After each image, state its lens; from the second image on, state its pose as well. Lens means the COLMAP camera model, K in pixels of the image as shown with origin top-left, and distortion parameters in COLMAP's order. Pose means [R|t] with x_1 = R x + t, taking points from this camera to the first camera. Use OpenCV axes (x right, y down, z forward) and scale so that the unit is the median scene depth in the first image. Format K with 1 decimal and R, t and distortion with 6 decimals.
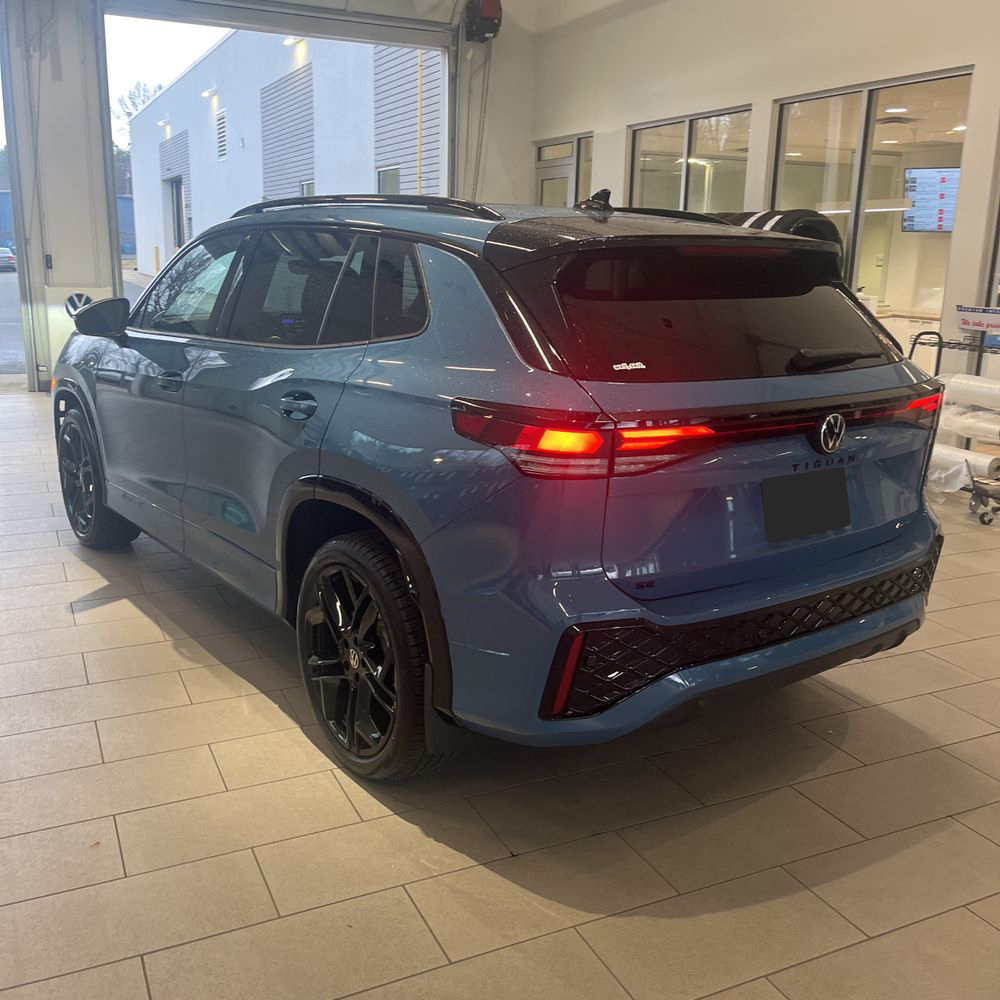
lens RADIAL K [[1011.8, 0, 499.1], [0, 1011.8, 495.0], [0, 0, 1]] dist [0.015558, 0.000000]
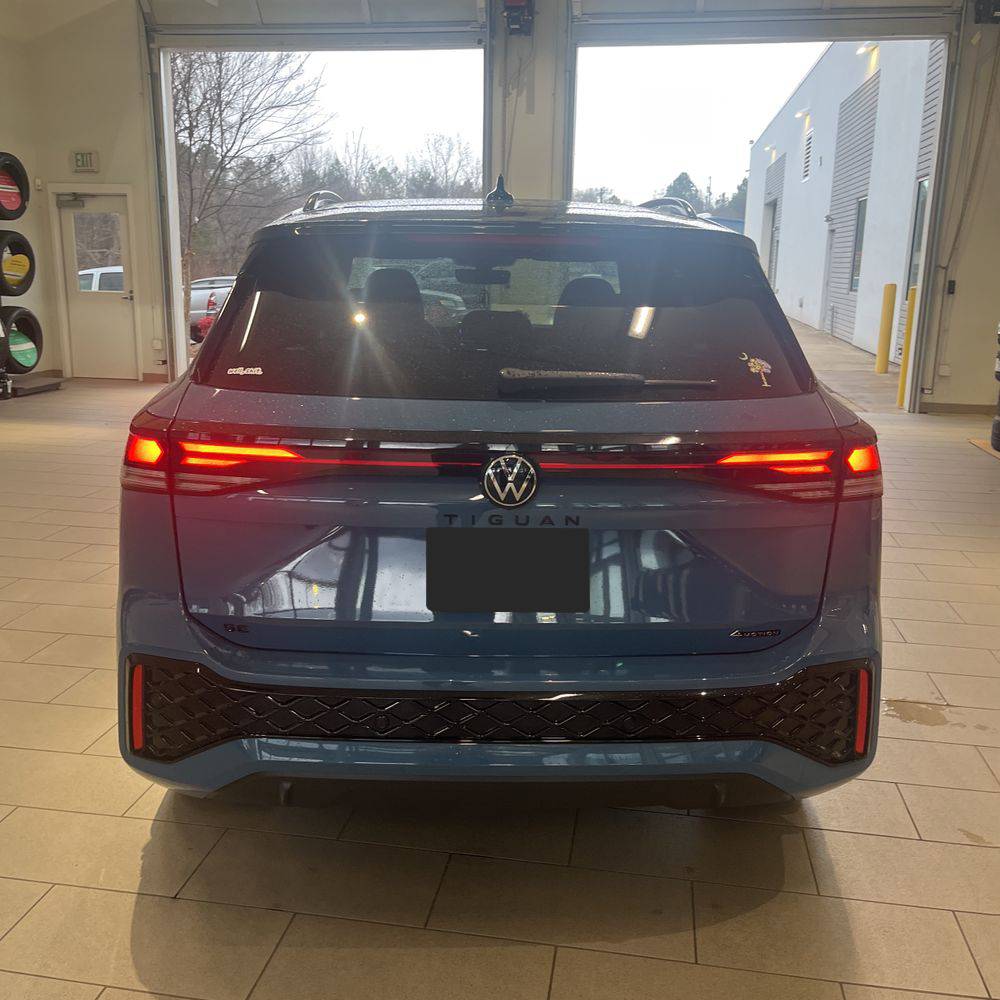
lens RADIAL K [[1011.8, 0, 495.2], [0, 1011.8, 495.8], [0, 0, 1]] dist [0.015558, 0.000000]
pose [[0.819887, 0.122212, -0.559329, 0.197584], [-0.134632, 0.990711, 0.019119, -0.016824], [0.556470, 0.059628, 0.828725, 0.103325]]
